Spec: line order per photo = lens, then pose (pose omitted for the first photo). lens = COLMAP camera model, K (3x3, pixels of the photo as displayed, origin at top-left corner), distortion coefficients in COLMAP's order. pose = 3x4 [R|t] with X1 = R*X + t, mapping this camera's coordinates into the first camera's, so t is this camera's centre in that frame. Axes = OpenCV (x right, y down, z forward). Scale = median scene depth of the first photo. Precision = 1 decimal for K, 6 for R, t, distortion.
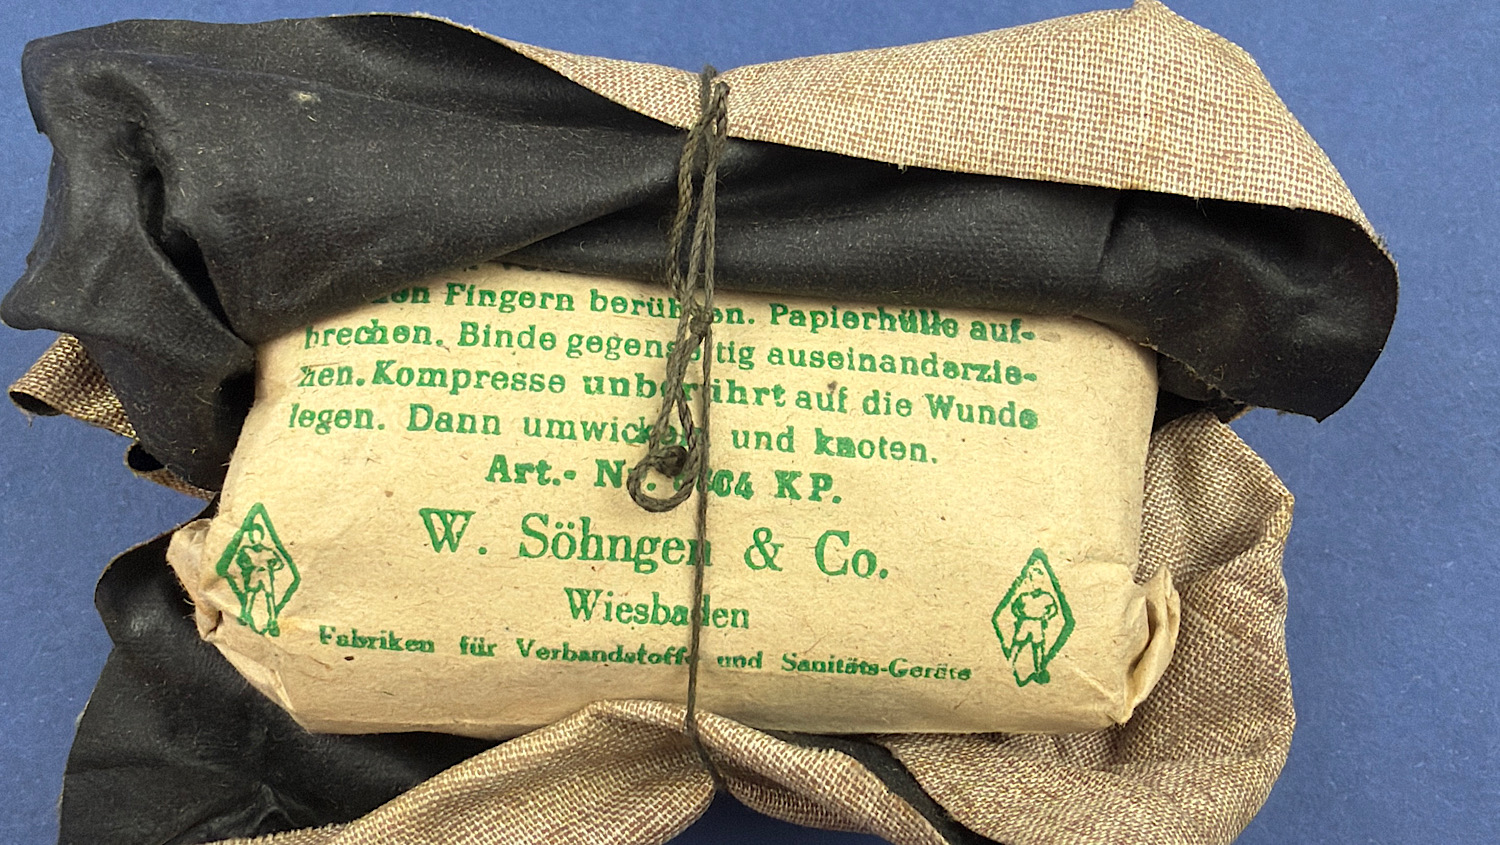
lens RADIAL K [[1174.0, 0, 757.9], [0, 1174.0, 415.6], [0, 0, 1]] dist [0.002979, -0.005366]
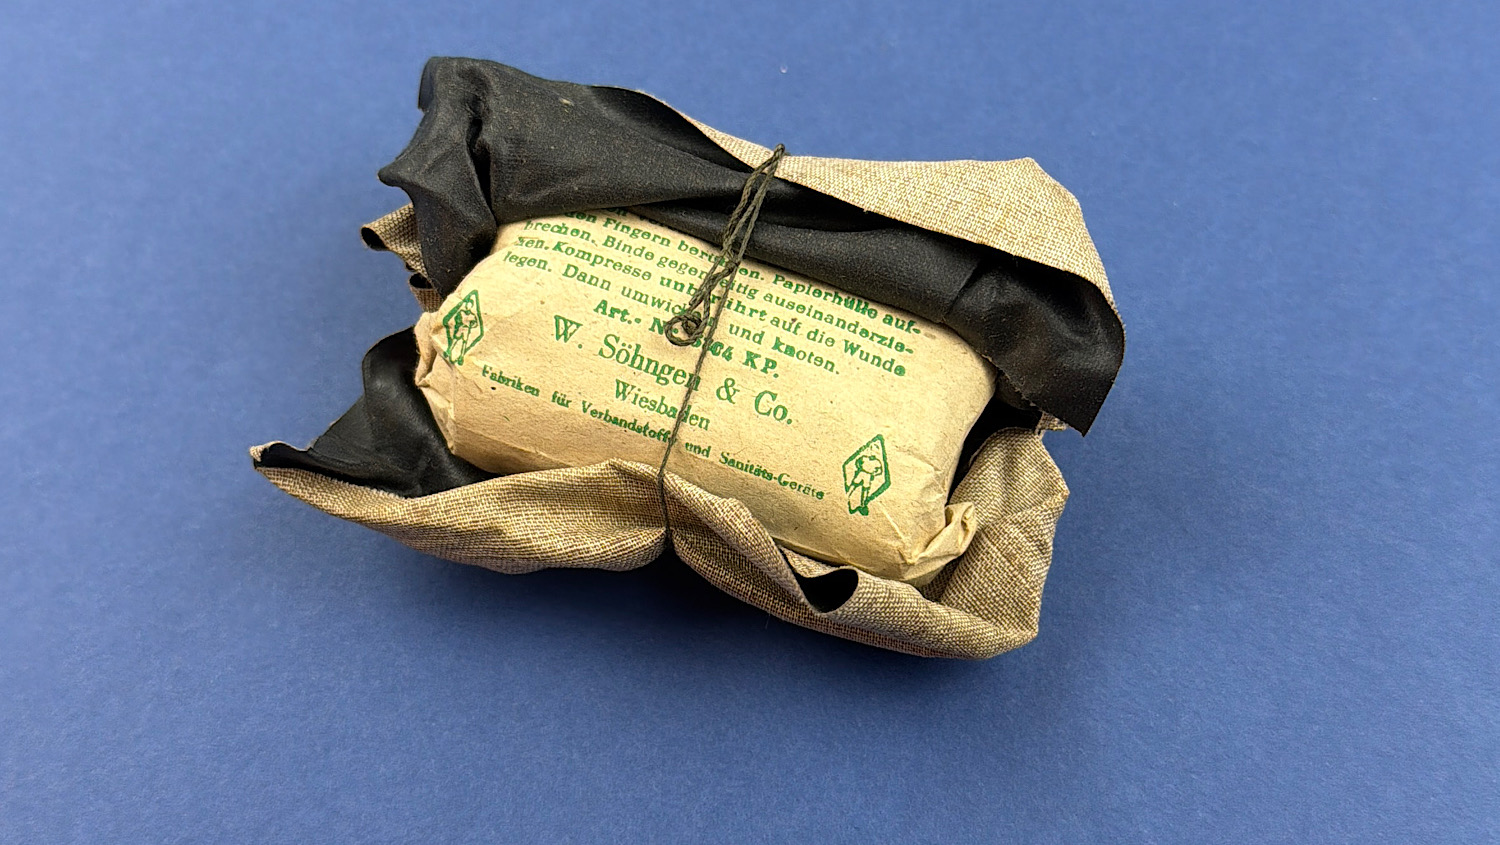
lens RADIAL K [[971.8, 0, 738.5], [0, 971.8, 428.5], [0, 0, 1]] dist [0.034082, -0.000709]
pose [[0.952758, 0.268929, -0.141172, 0.239359], [-0.286407, 0.950203, -0.122822, 0.340203], [0.101112, 0.157452, 0.982337, -0.424601]]
